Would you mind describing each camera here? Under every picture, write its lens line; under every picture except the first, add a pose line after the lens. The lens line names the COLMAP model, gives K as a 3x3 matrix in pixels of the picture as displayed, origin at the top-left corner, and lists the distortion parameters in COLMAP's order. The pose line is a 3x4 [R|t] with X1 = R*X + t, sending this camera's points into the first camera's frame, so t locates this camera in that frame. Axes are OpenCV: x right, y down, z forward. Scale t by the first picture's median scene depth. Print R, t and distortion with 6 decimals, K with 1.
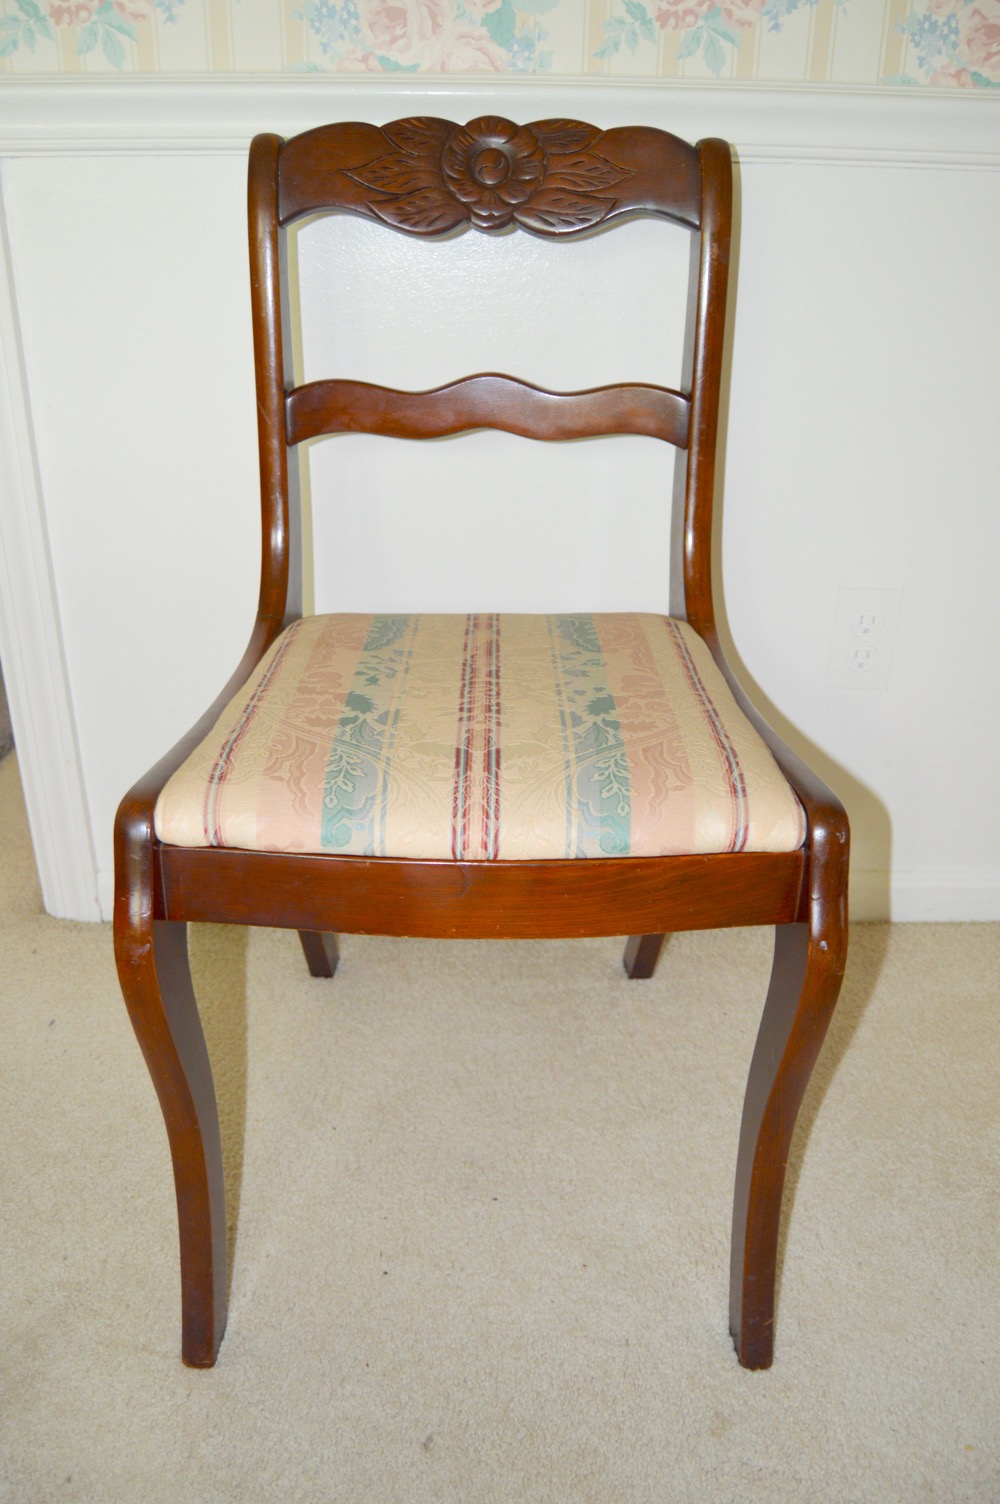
lens RADIAL K [[1229.1, 0, 493.2], [0, 1229.1, 746.4], [0, 0, 1]] dist [-0.081357, 0.020622]
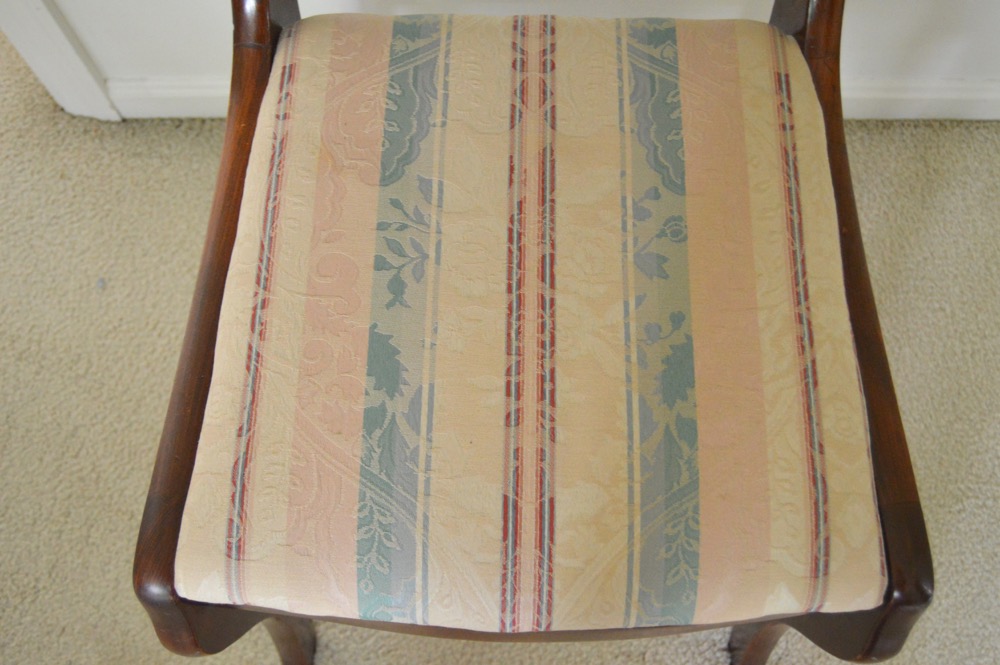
lens RADIAL K [[1098.7, 0, 507.8], [0, 1098.7, 331.0], [0, 0, 1]] dist [-0.051259, 0.000000]
pose [[0.999836, 0.009215, -0.015569, -0.015700], [0.004945, 0.688593, 0.725131, -0.624201], [0.017402, -0.725089, 0.688435, 0.542549]]
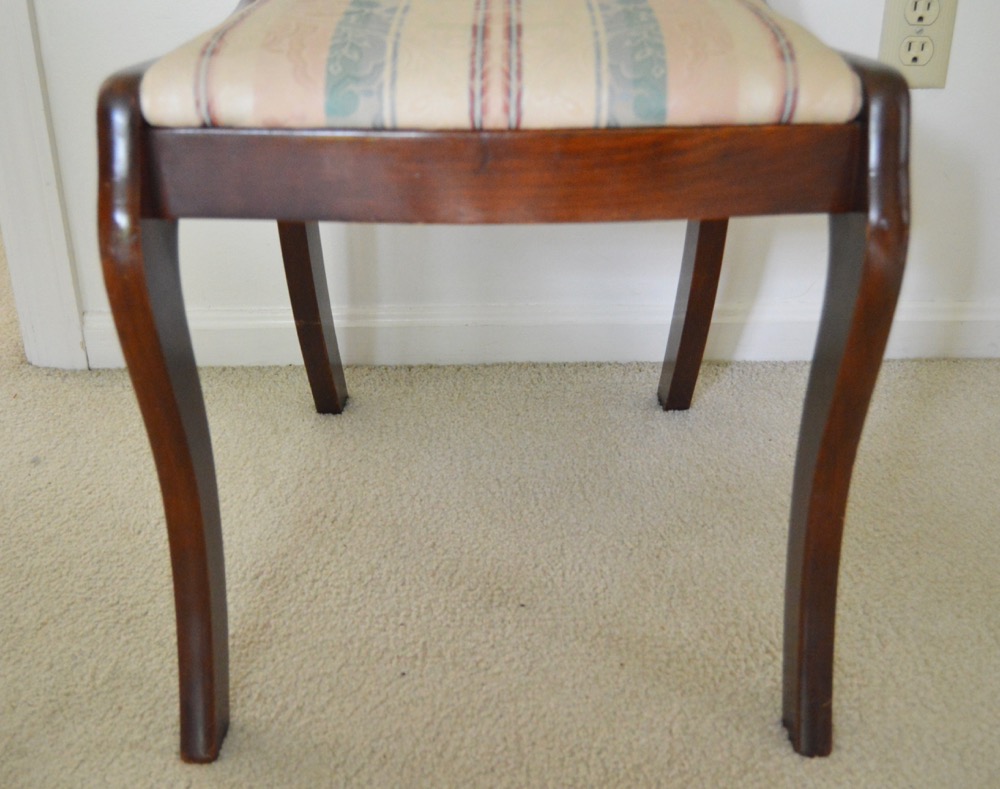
lens RADIAL K [[1318.6, 0, 500.2], [0, 1318.6, 395.8], [0, 0, 1]] dist [-0.050248, 0.000000]
pose [[0.999844, -0.015508, -0.008416, -0.005789], [0.015779, 0.999326, 0.033141, 0.237989], [0.007897, -0.033268, 0.999415, 0.023383]]
